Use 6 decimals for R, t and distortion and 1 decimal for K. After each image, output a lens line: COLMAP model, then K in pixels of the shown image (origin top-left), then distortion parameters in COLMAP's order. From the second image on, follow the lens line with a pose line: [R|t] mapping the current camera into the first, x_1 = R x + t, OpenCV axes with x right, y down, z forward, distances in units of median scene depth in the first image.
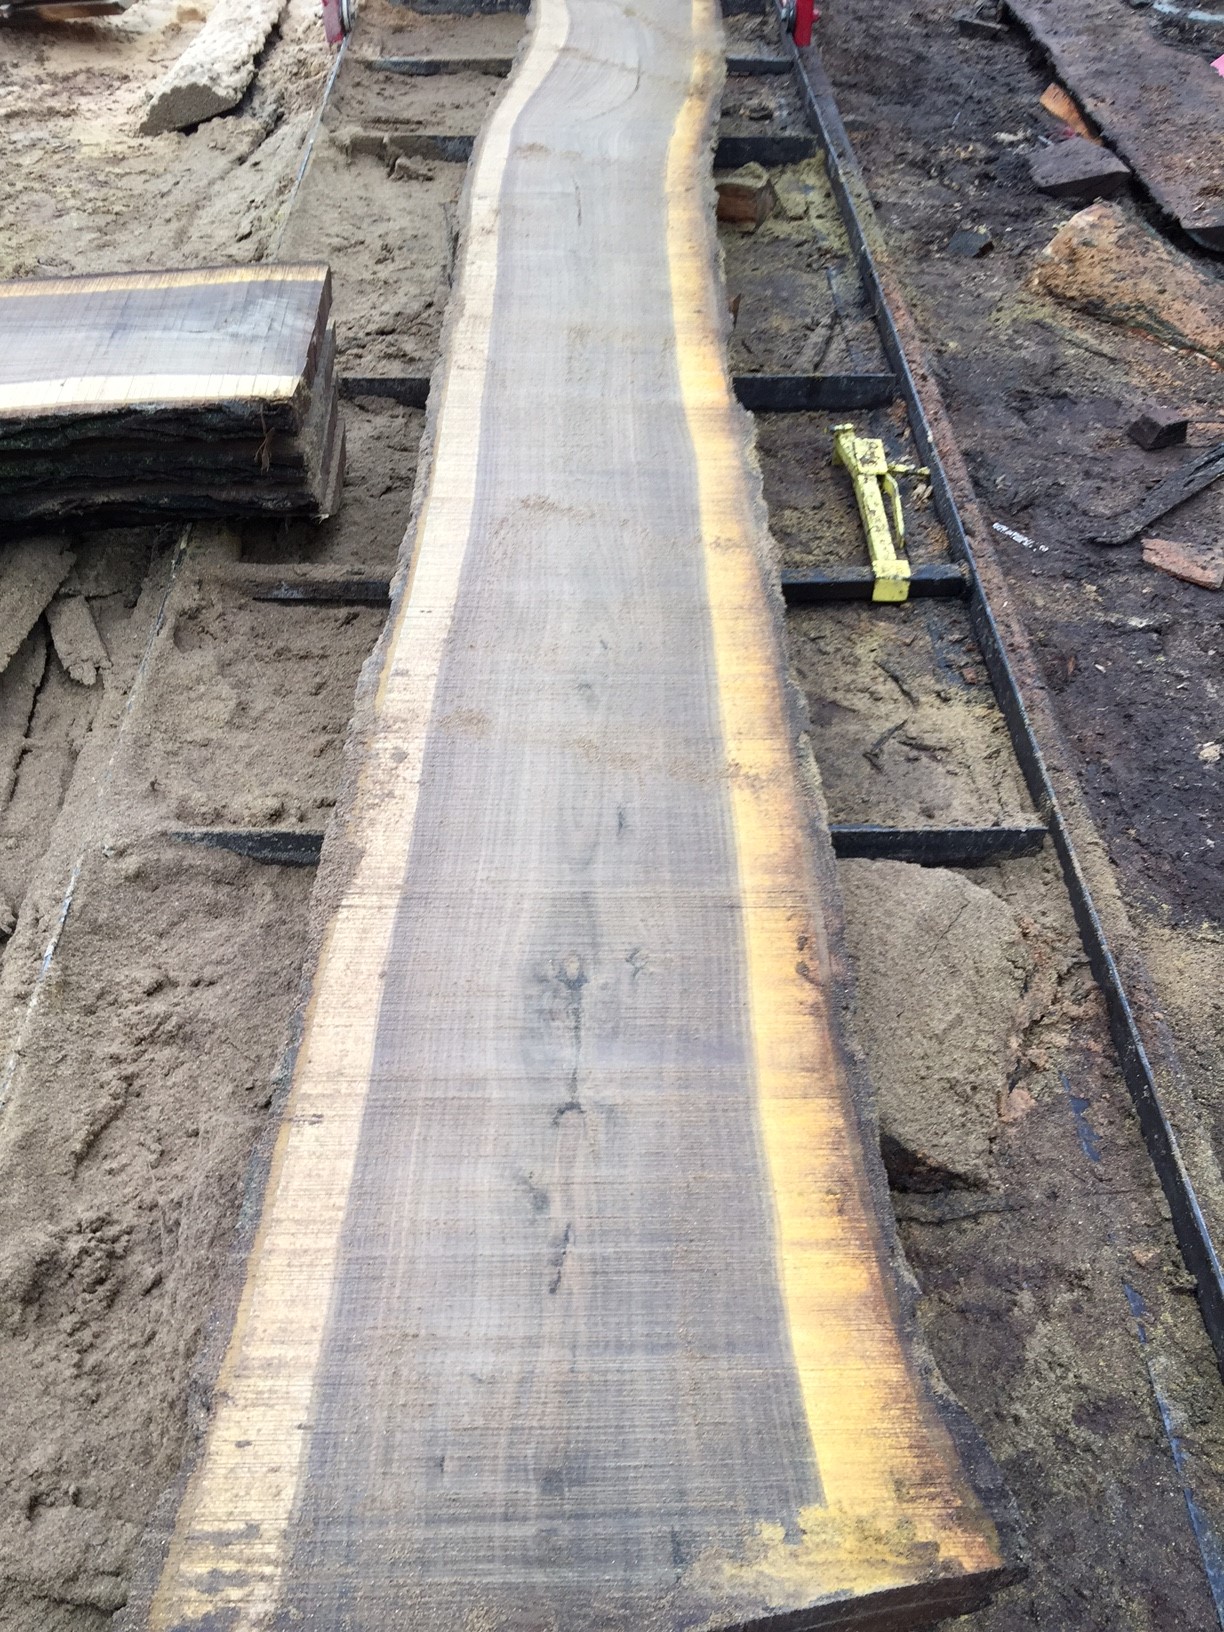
lens RADIAL K [[1408.4, 0, 612.0], [0, 1408.4, 816.0], [0, 0, 1]] dist [0.057654, -0.007163]
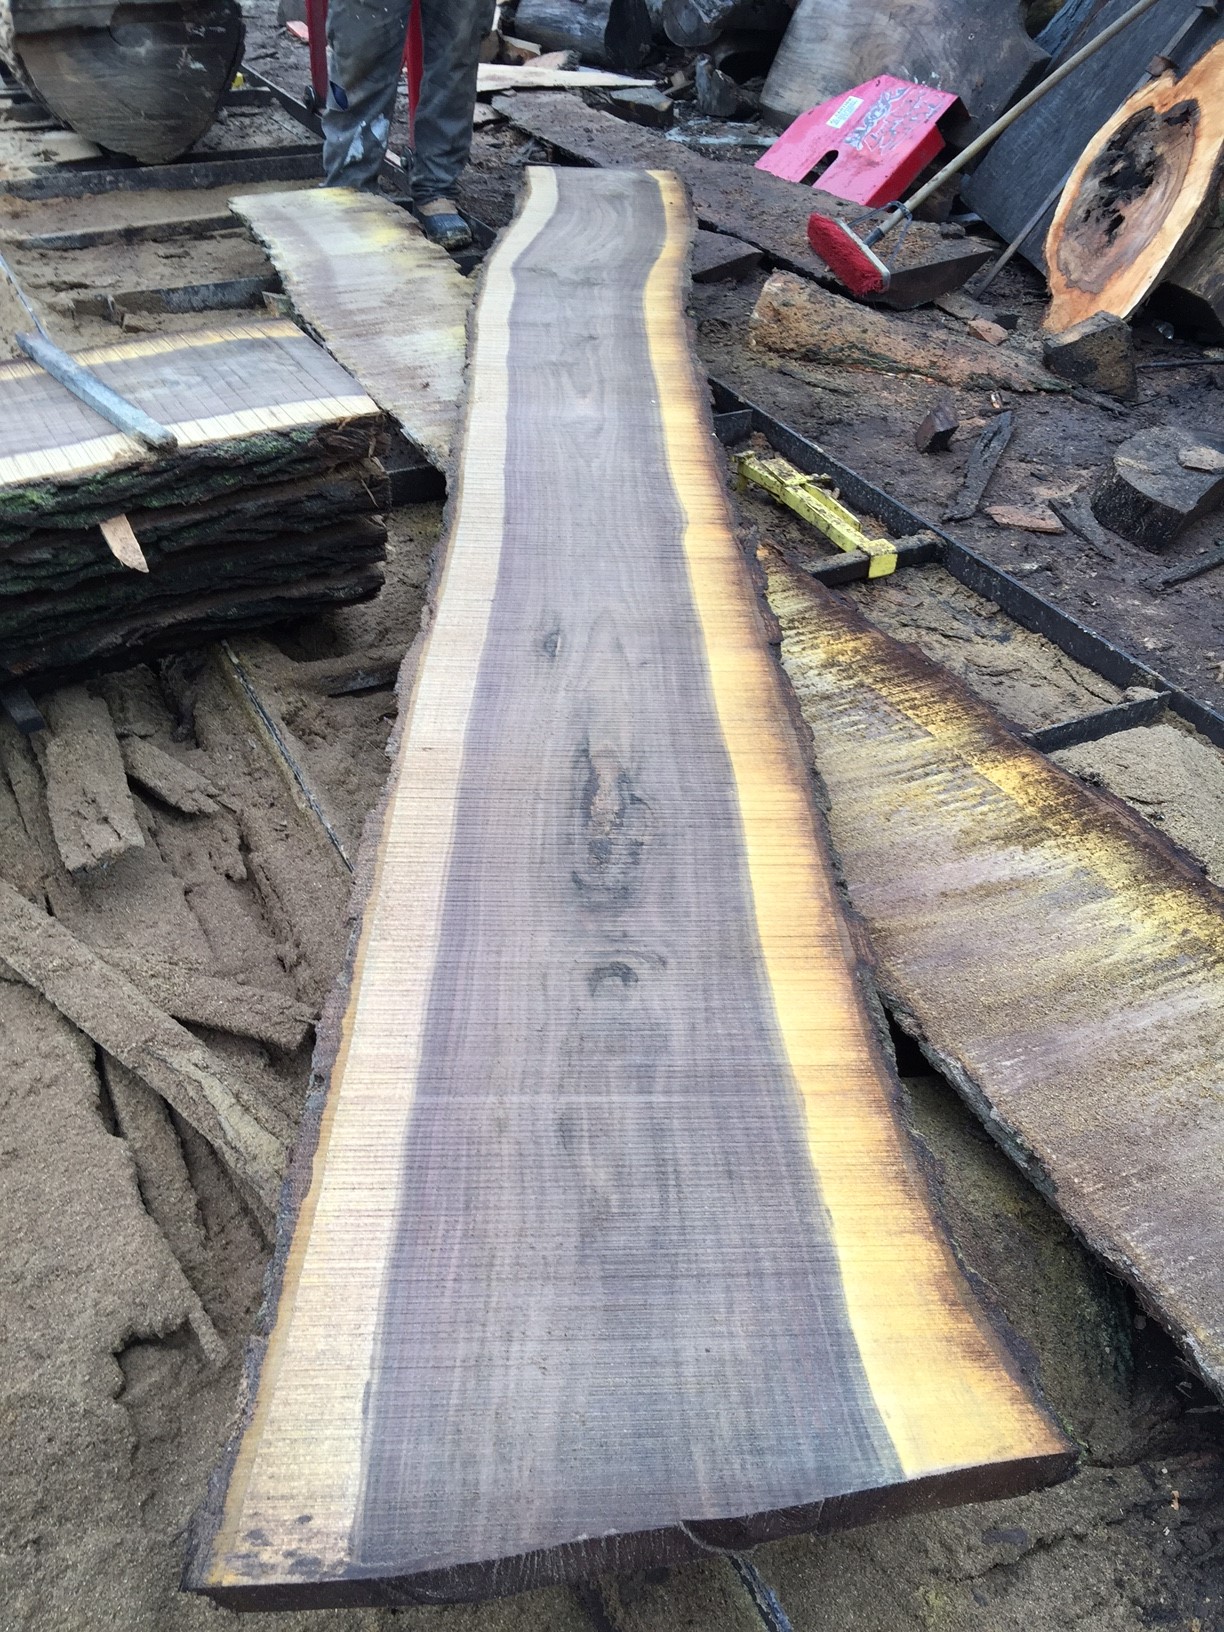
lens RADIAL K [[1372.6, 0, 612.0], [0, 1372.6, 816.0], [0, 0, 1]] dist [0.147357, -0.192135]
pose [[0.912731, -0.245504, 0.326573, -0.282610], [0.279463, 0.958236, -0.060701, 0.026062], [-0.298032, 0.146669, 0.943221, 0.041041]]
